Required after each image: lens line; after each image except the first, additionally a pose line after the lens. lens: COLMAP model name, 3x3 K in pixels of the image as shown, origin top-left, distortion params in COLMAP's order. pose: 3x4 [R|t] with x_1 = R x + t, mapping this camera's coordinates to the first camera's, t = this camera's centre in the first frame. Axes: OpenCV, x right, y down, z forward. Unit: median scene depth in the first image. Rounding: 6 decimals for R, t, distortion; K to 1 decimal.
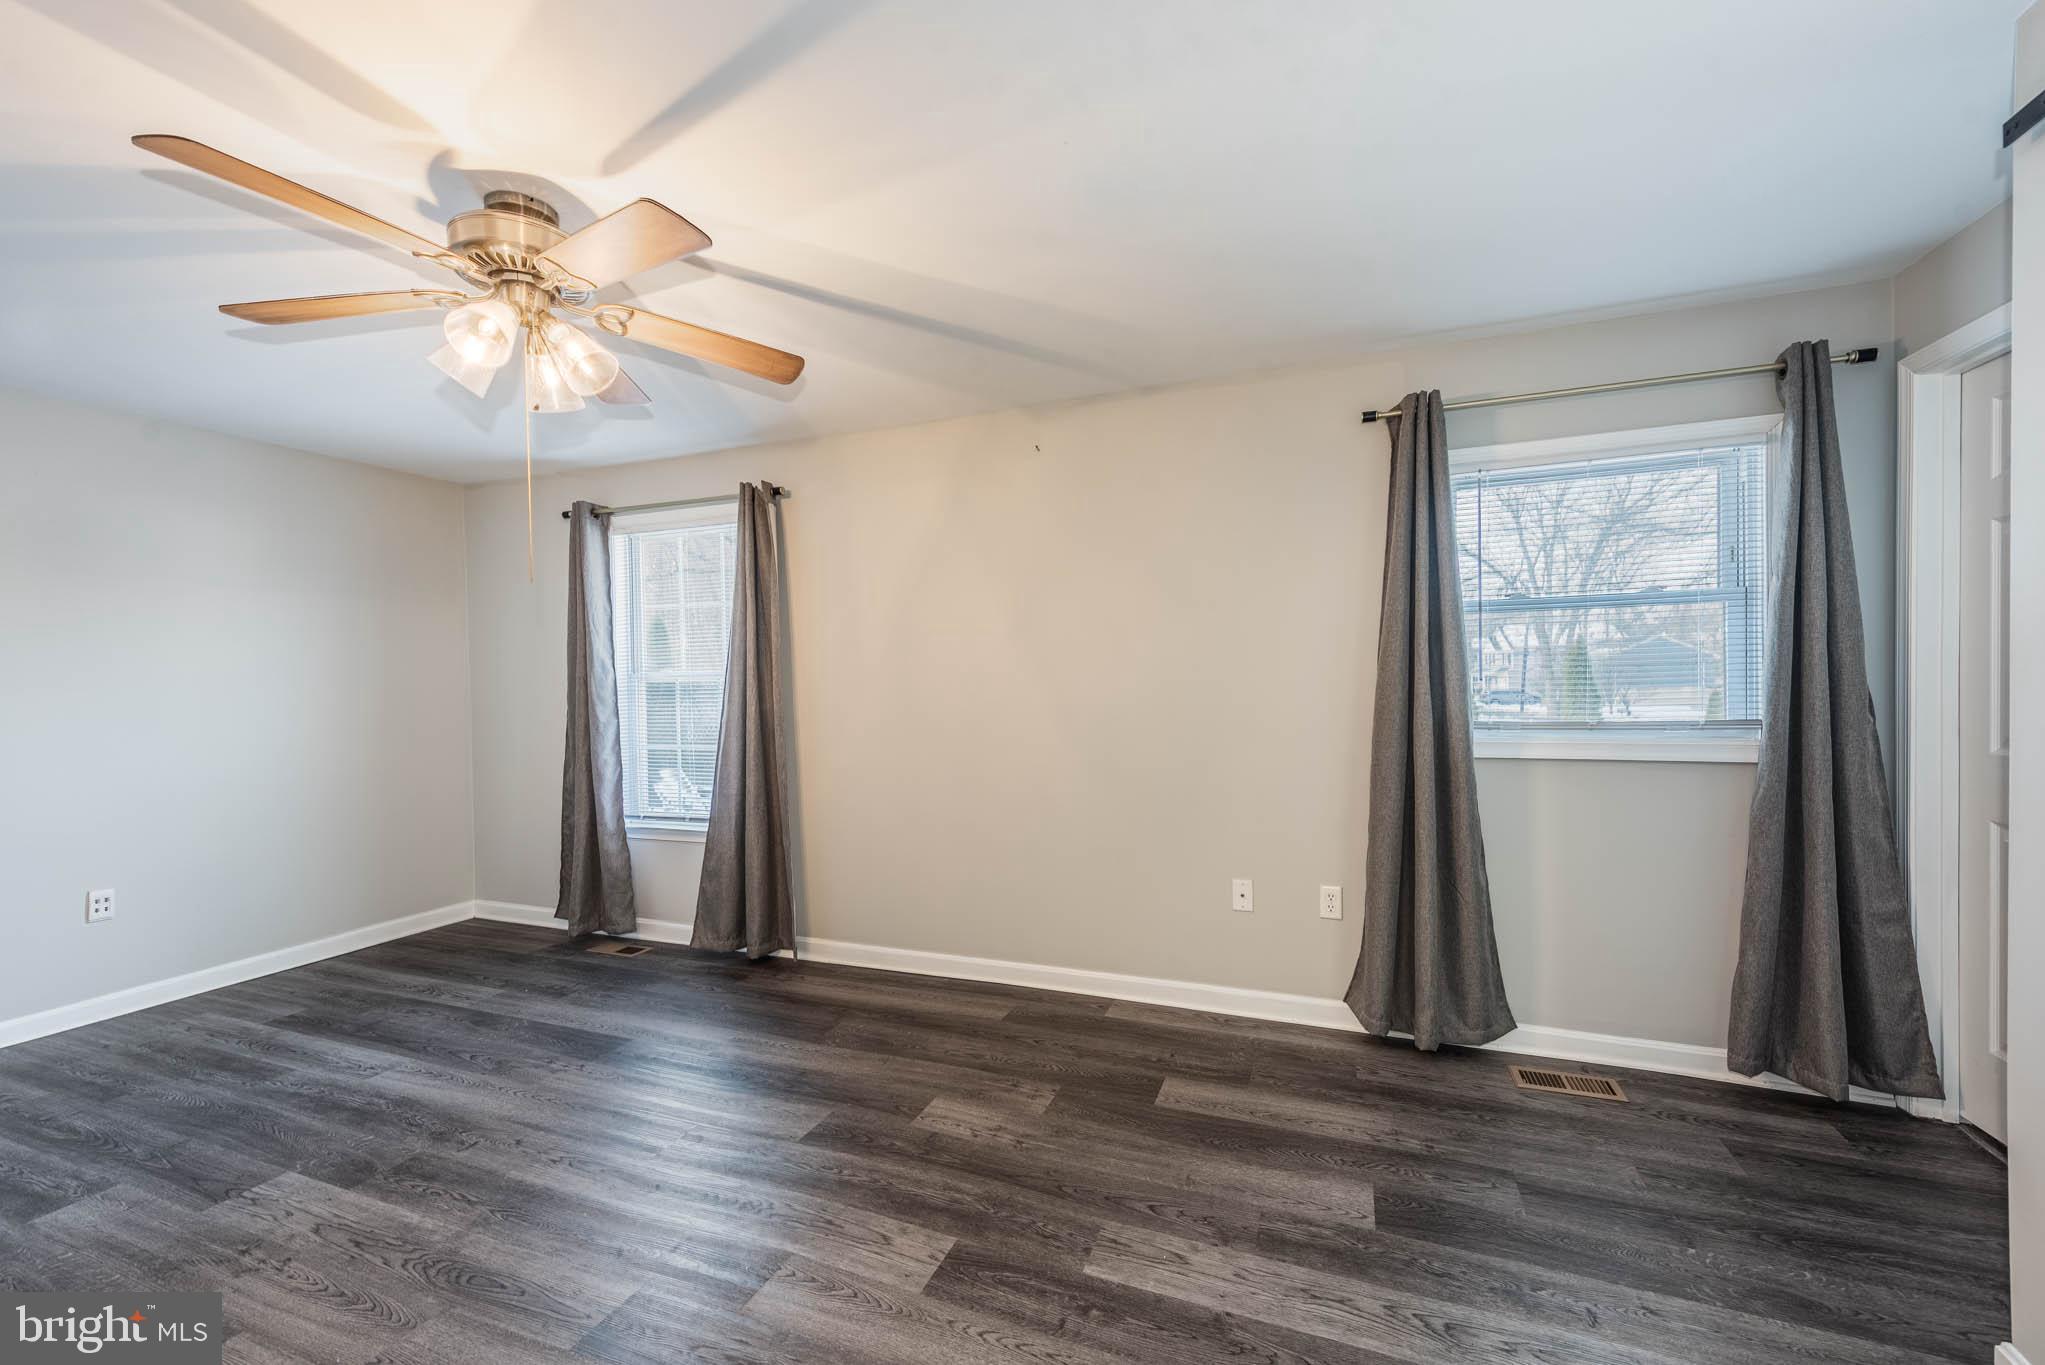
lens RADIAL K [[821.9, 0, 992.5], [0, 821.9, 703.4], [0, 0, 1]] dist [0.017414, -0.004288]
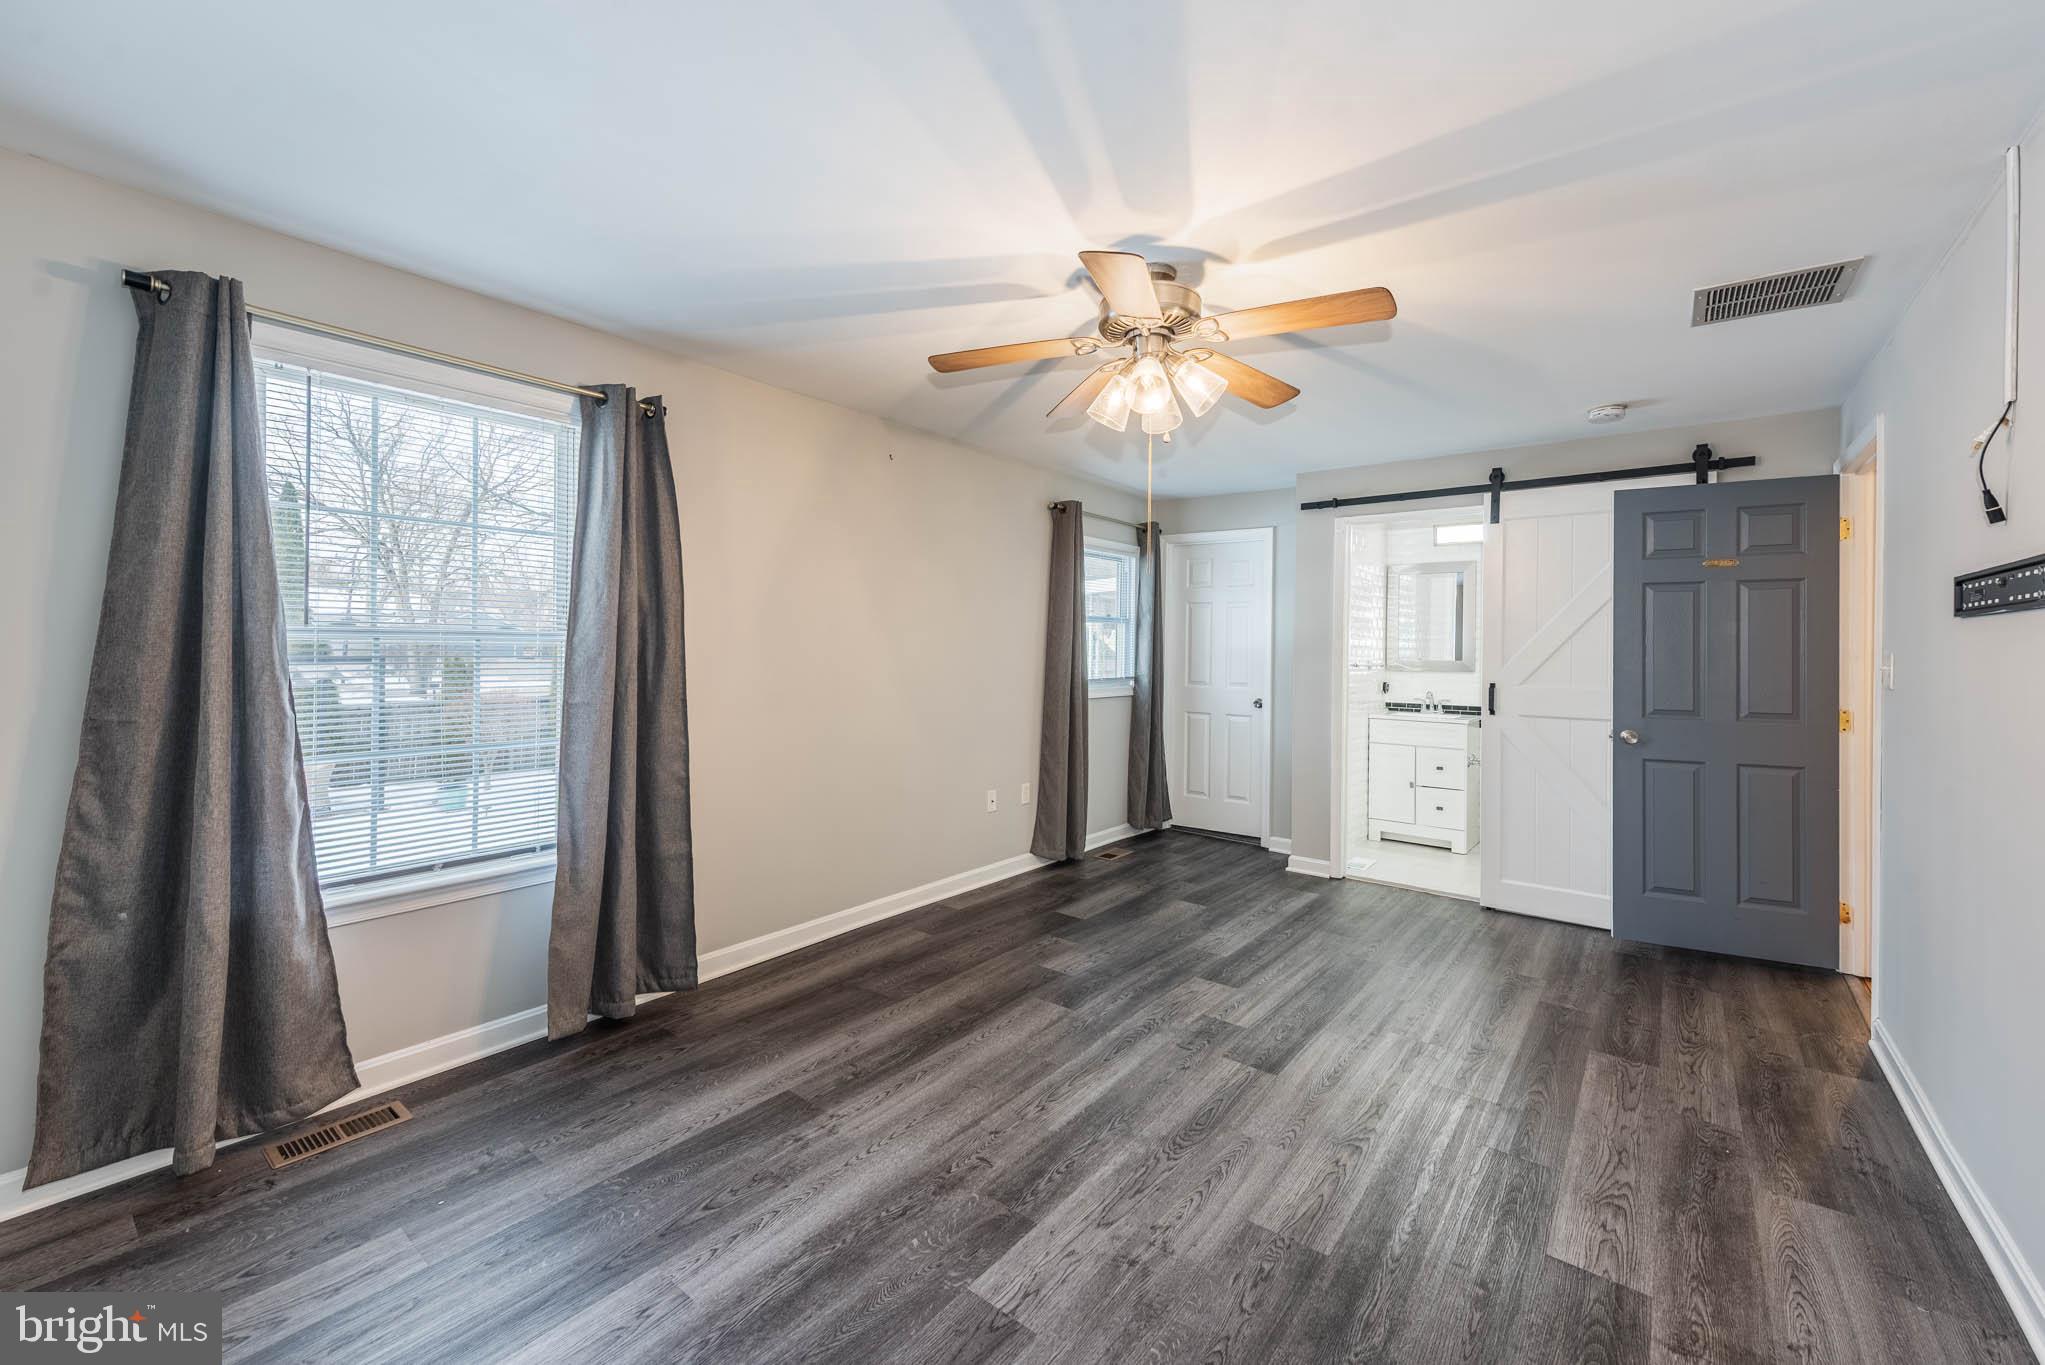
lens RADIAL K [[857.4, 0, 1032.7], [0, 857.4, 655.5], [0, 0, 1]] dist [0.017902, -0.000048]
pose [[0.250024, 0.014491, 0.968131, -1.370872], [0.009935, 0.999797, -0.017531, -0.000516], [-0.968189, 0.014002, 0.249829, 0.631066]]
